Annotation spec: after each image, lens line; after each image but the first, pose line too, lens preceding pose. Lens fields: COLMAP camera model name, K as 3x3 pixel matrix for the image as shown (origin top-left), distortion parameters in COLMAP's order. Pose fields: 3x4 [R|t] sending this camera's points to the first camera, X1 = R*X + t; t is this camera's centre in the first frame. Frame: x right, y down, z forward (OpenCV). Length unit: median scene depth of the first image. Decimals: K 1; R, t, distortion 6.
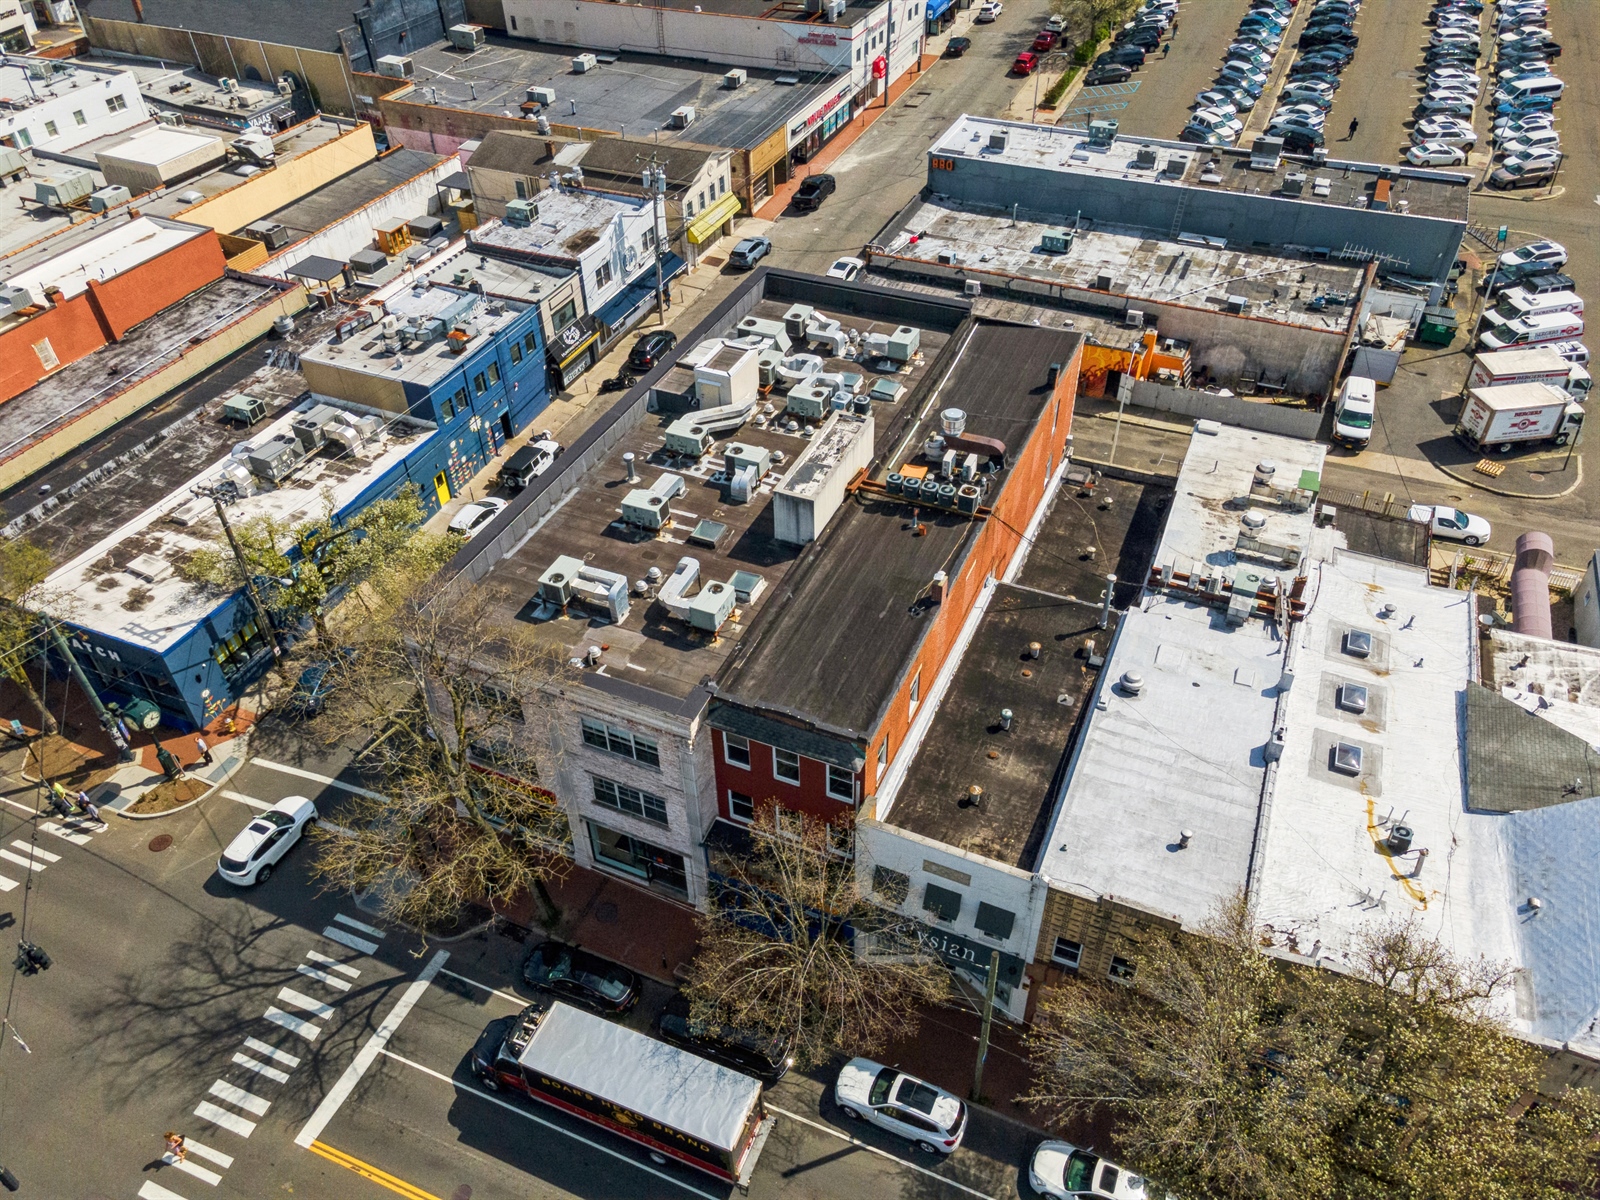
lens RADIAL K [[1149.9, 0, 801.4], [0, 1149.9, 608.6], [0, 0, 1]] dist [0.041489, -0.000376]
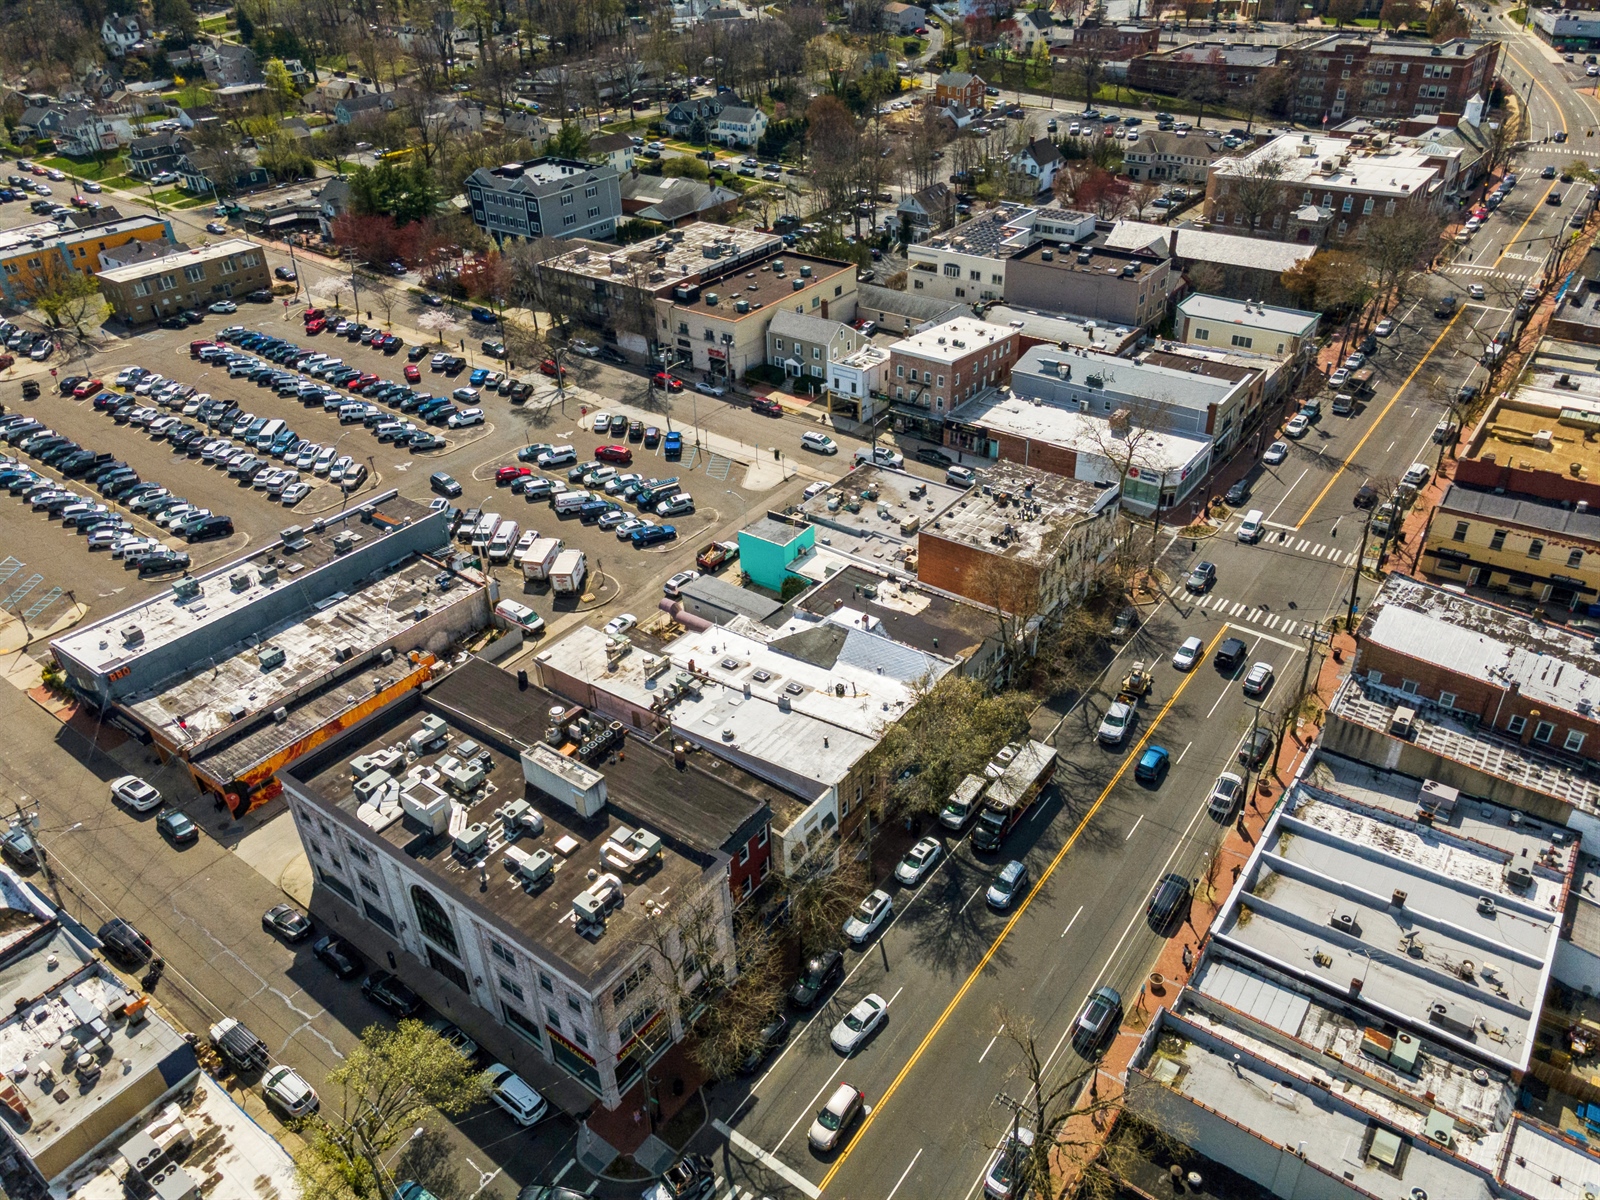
lens RADIAL K [[1149.9, 0, 796.5], [0, 1149.9, 598.7], [0, 0, 1]] dist [0.041489, -0.000376]
pose [[0.228354, -0.515609, 0.825834, -0.820375], [0.661255, 0.704713, 0.257141, -0.360728], [-0.714560, 0.487368, 0.501873, -0.146069]]
